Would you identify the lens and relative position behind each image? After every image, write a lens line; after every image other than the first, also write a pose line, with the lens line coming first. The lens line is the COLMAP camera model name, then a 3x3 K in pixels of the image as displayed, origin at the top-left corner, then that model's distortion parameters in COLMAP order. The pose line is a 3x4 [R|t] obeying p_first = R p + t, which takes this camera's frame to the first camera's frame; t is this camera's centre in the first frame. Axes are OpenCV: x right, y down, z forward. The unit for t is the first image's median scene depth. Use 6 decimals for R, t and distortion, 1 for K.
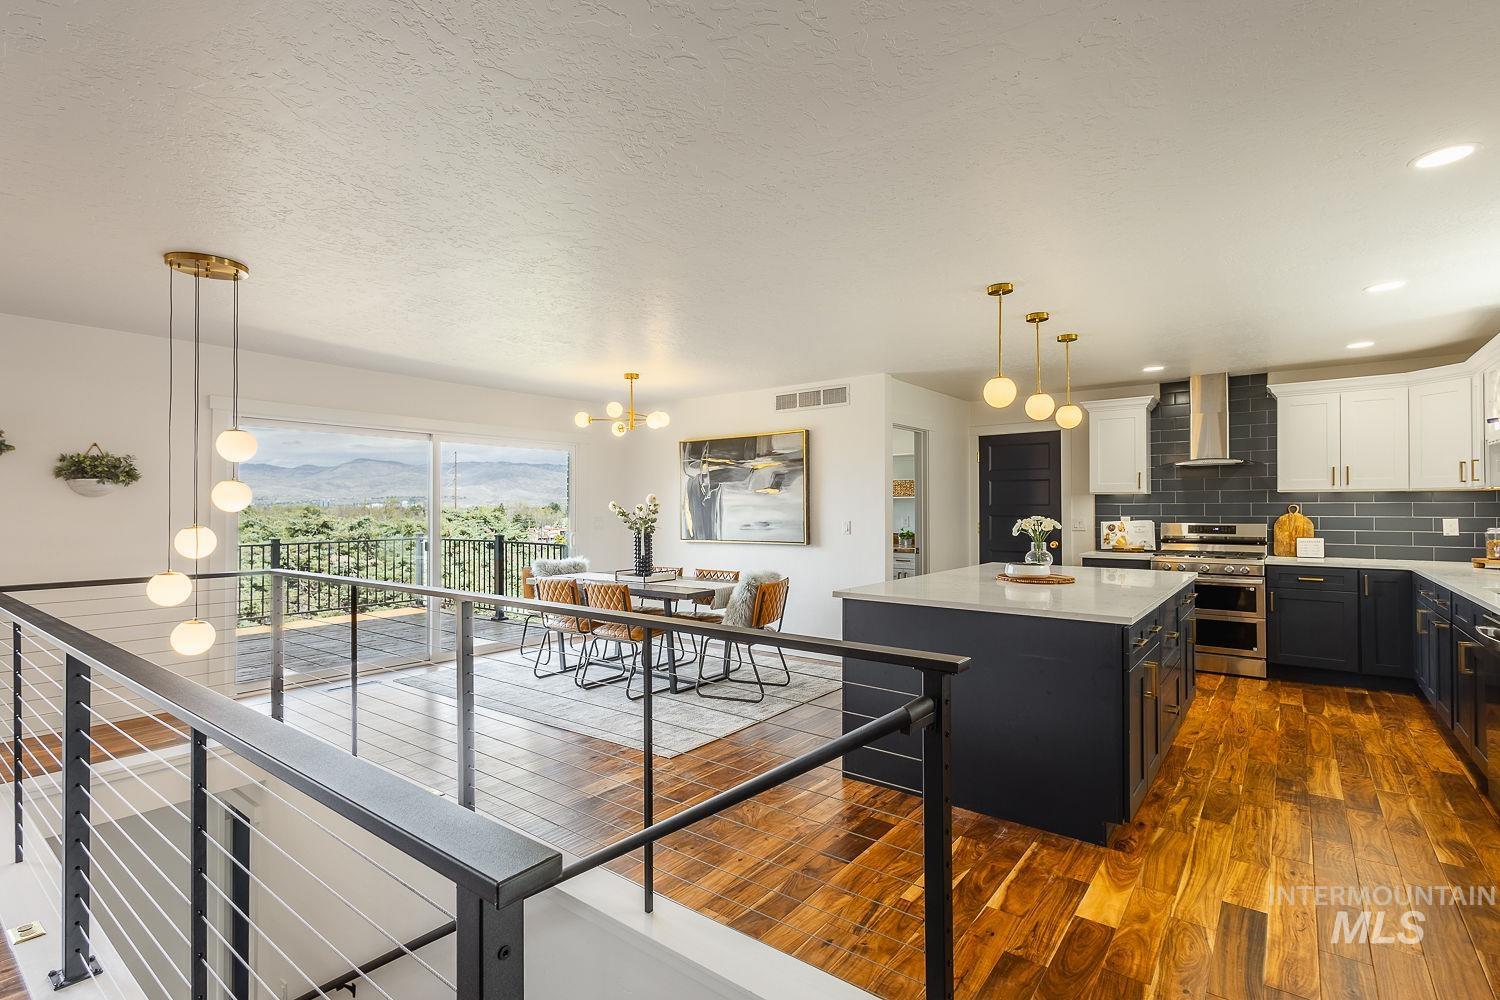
lens RADIAL K [[699.6, 0, 749.4], [0, 699.6, 498.3], [0, 0, 1]] dist [0.003741, -0.000849]
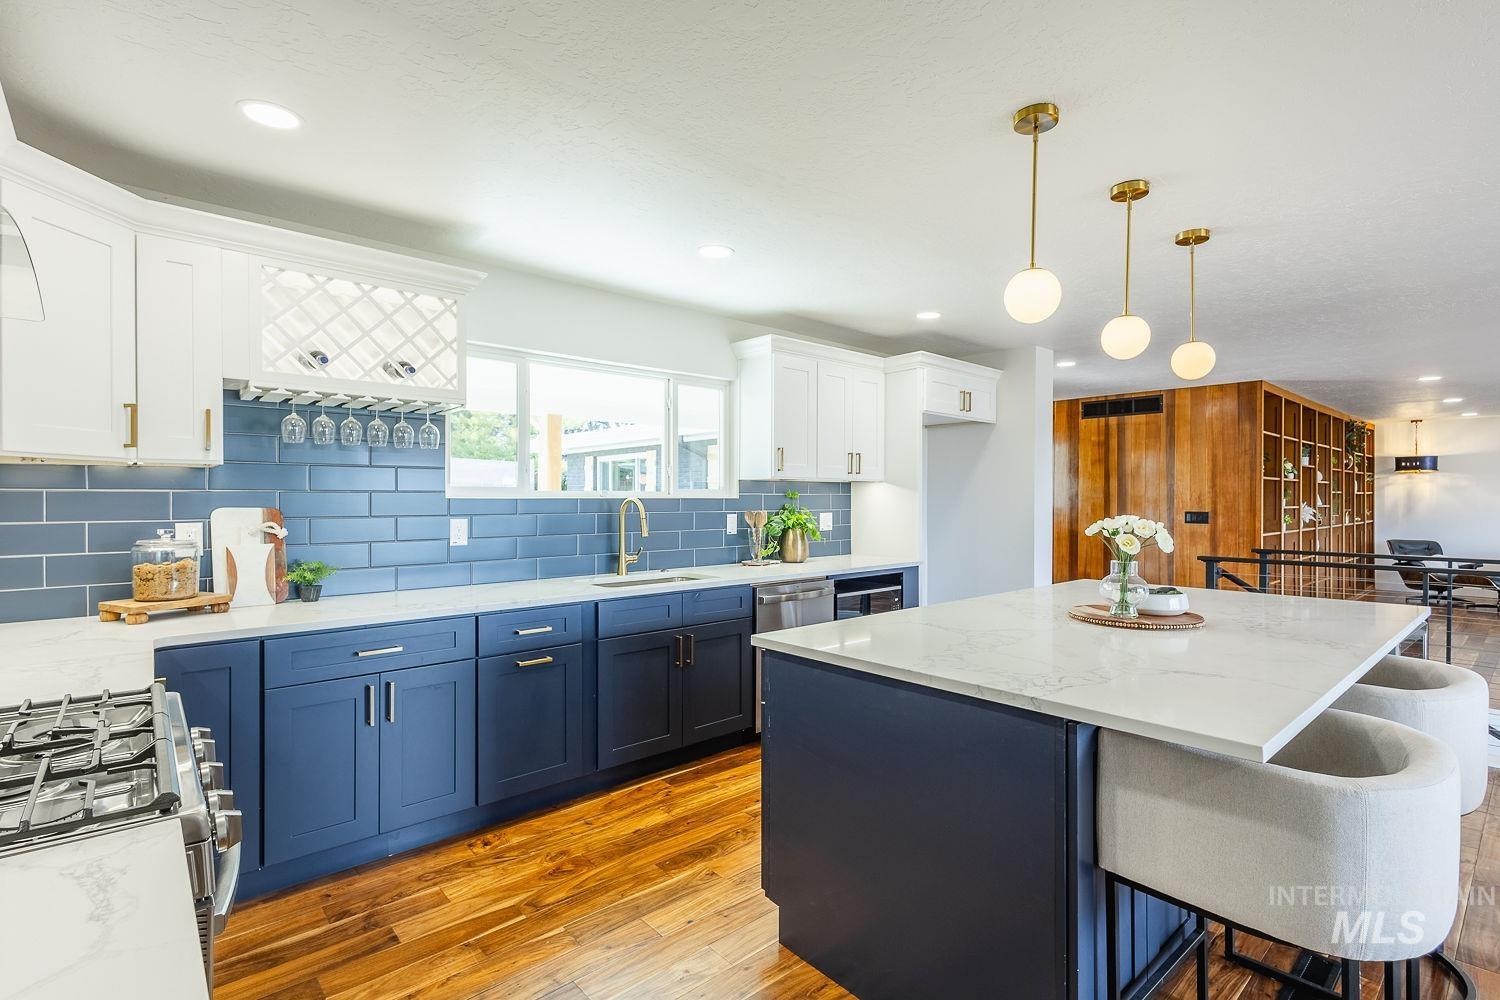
lens RADIAL K [[712.0, 0, 765.1], [0, 712.0, 501.7], [0, 0, 1]] dist [0.003028, 0.000099]
pose [[-0.983610, 0.000610, 0.180306, 0.413680], [-0.001568, 0.999928, -0.011936, 0.015193], [-0.180300, -0.012023, -0.983538, 1.131854]]
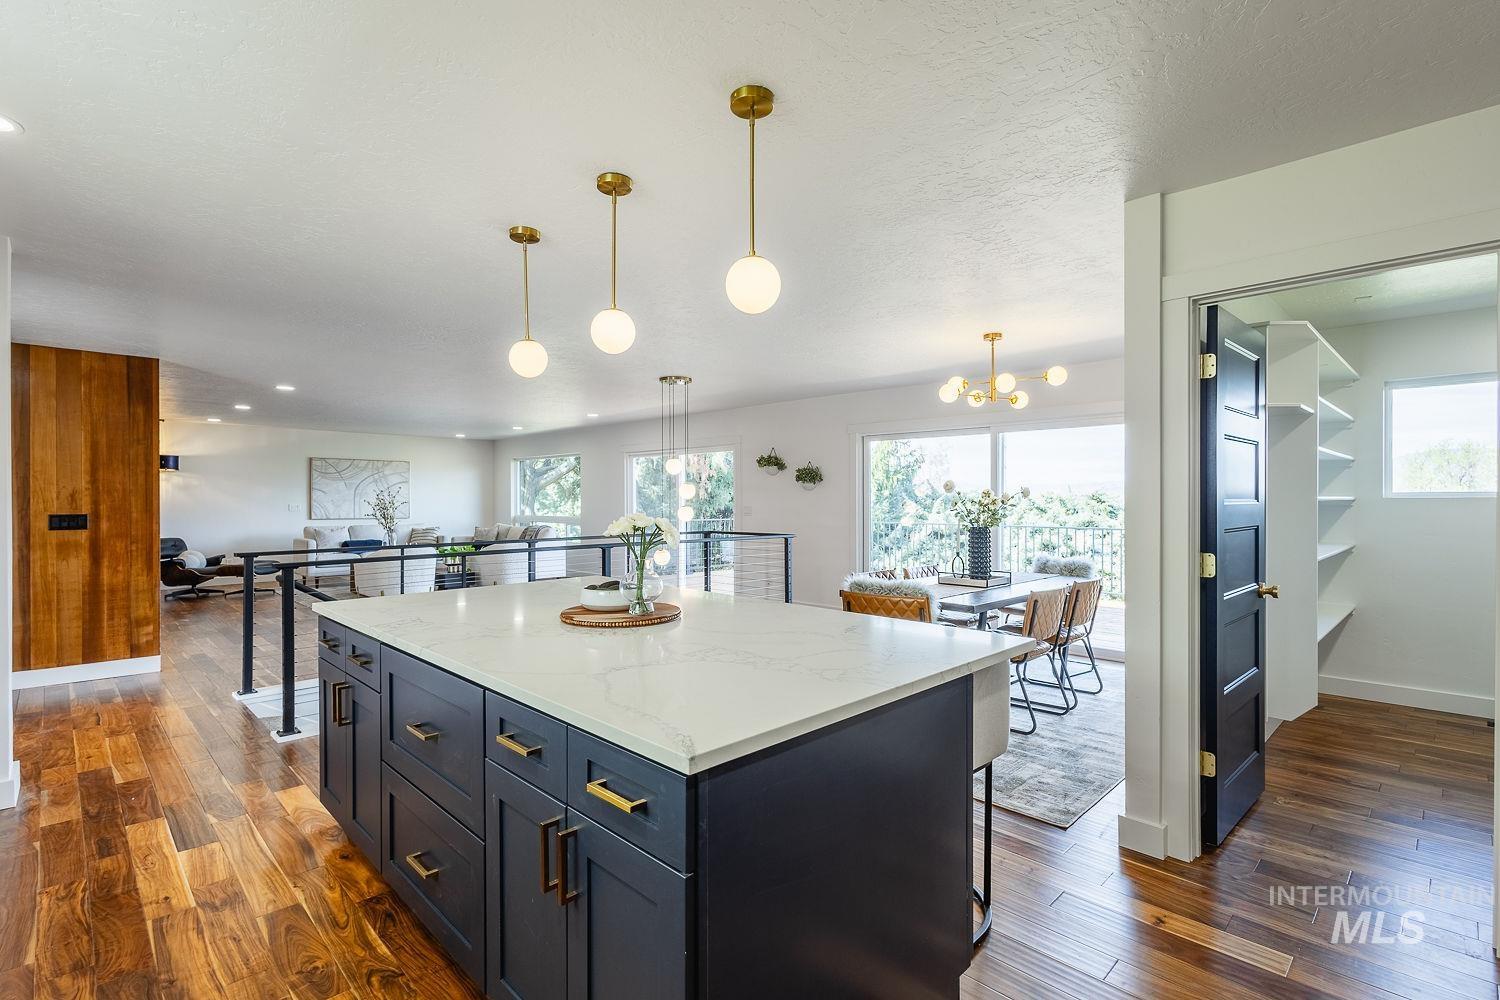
lens RADIAL K [[699.6, 0, 749.4], [0, 699.6, 498.3], [0, 0, 1]] dist [0.003741, -0.000849]
pose [[-0.134796, 0.003902, -0.990866, 0.675555], [0.016839, 0.999857, 0.001646, 0.009499], [0.990730, -0.016463, -0.134842, 0.808144]]
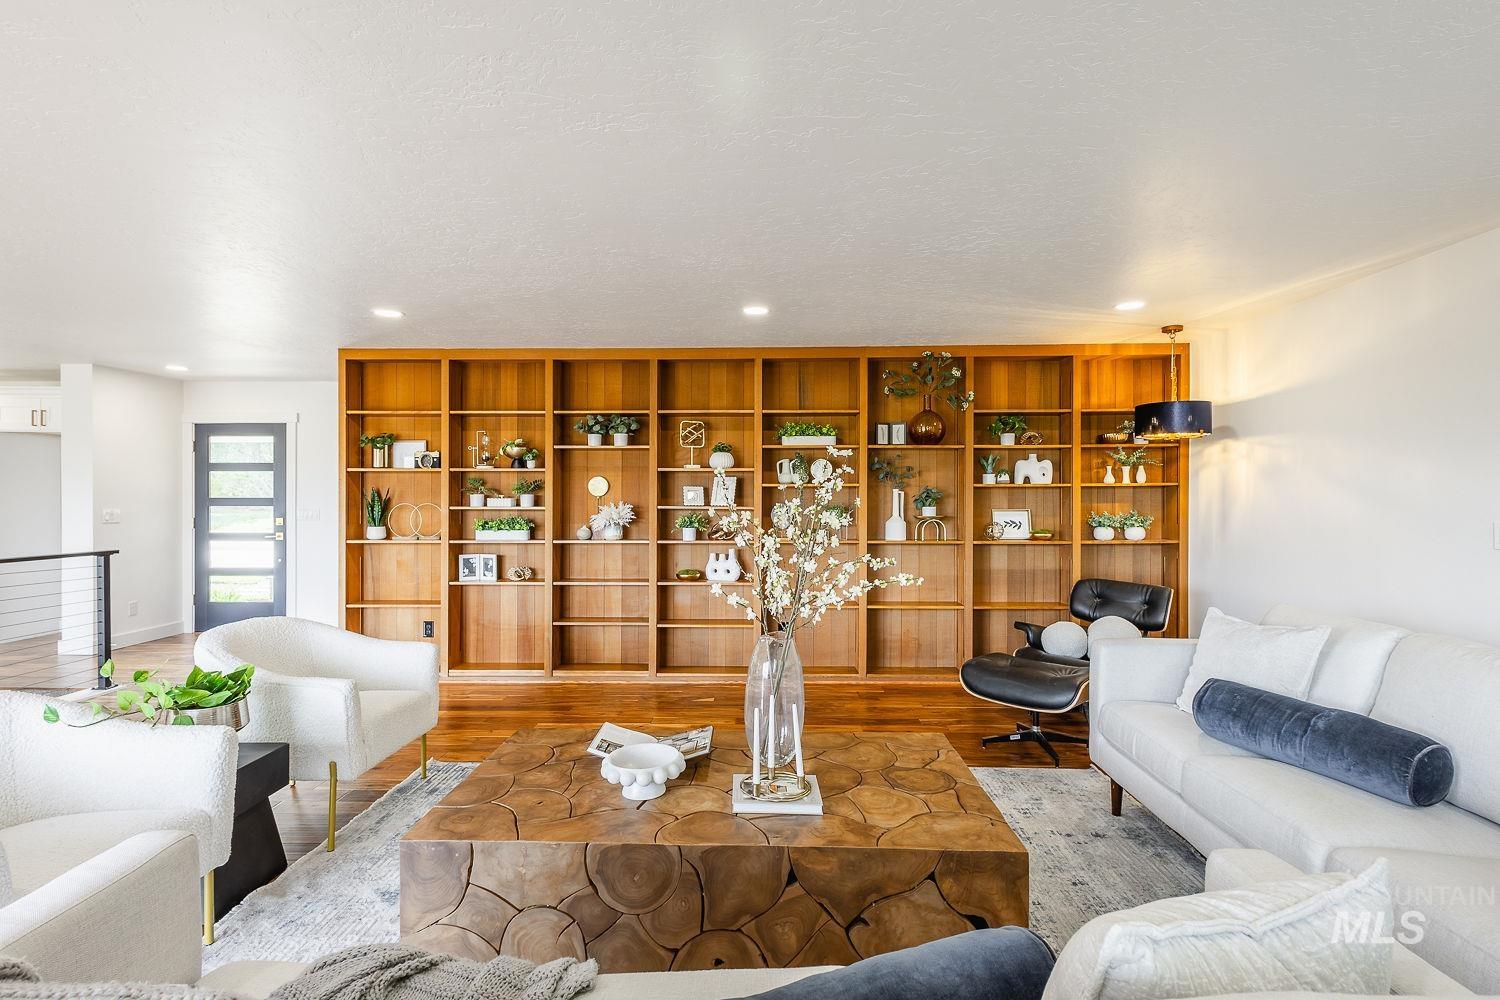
lens RADIAL K [[699.6, 0, 749.4], [0, 699.6, 498.3], [0, 0, 1]] dist [0.003741, -0.000849]
pose [[-0.591652, 0.001011, 0.806193, -1.175194], [-0.012169, 0.999874, -0.010185, 0.000273], [-0.806101, -0.015837, -0.591565, -0.028222]]
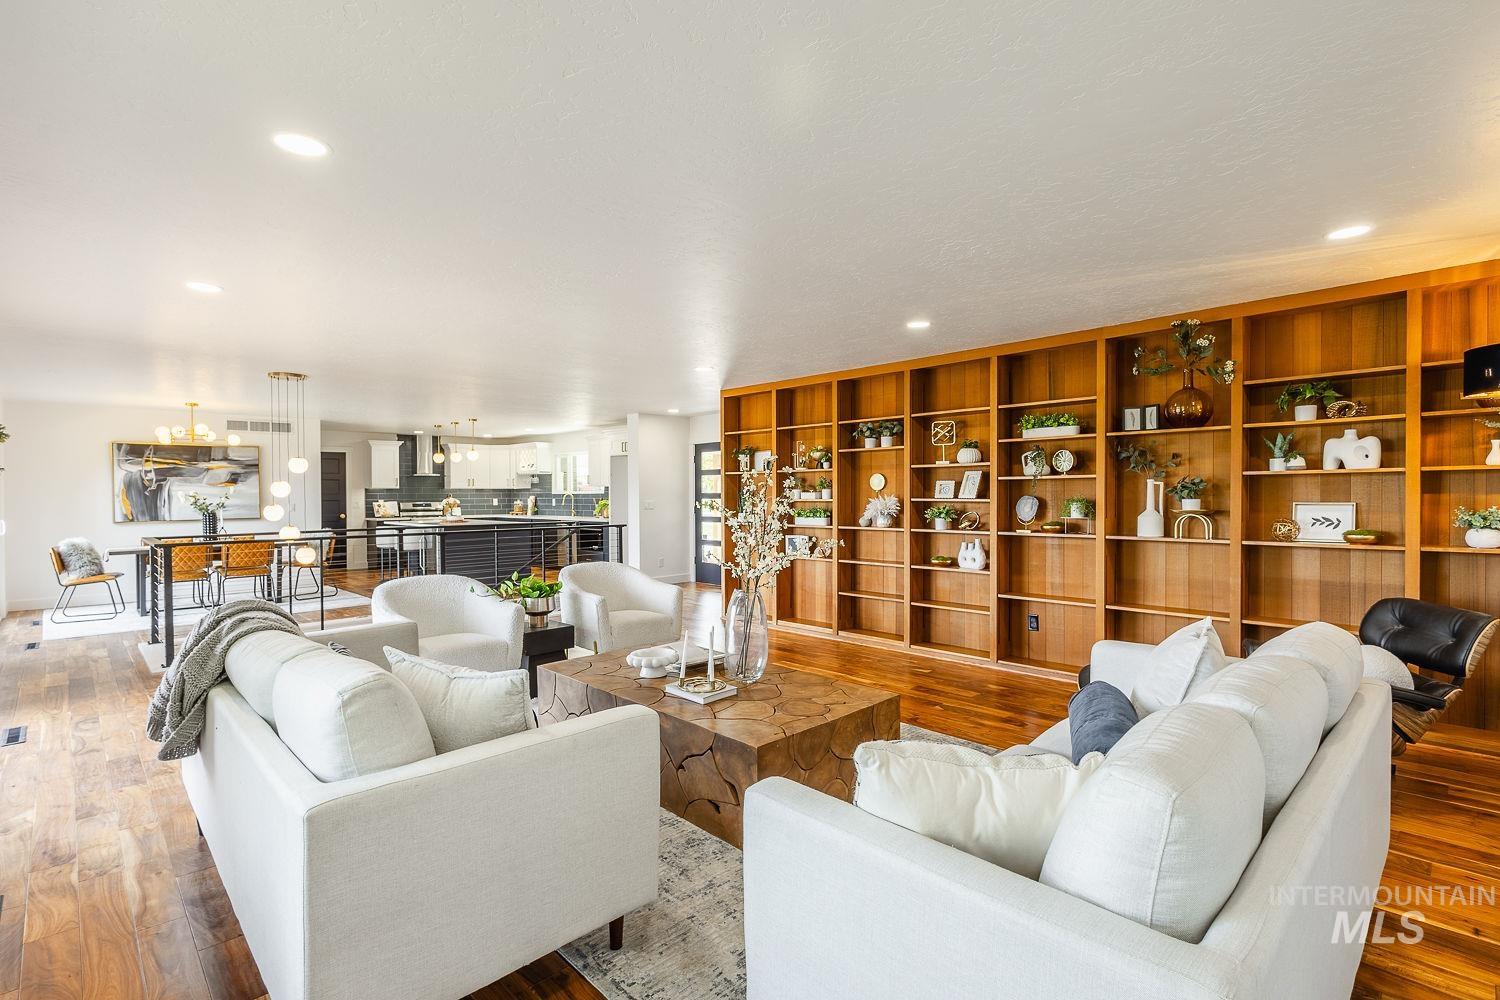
lens RADIAL K [[699.6, 0, 749.4], [0, 699.6, 498.3], [0, 0, 1]] dist [0.003741, -0.000849]
pose [[0.144501, -0.006400, 0.989484, -1.397645], [-0.009025, 0.999929, 0.007786, -0.003218], [-0.989464, -0.010055, 0.144433, -0.337557]]
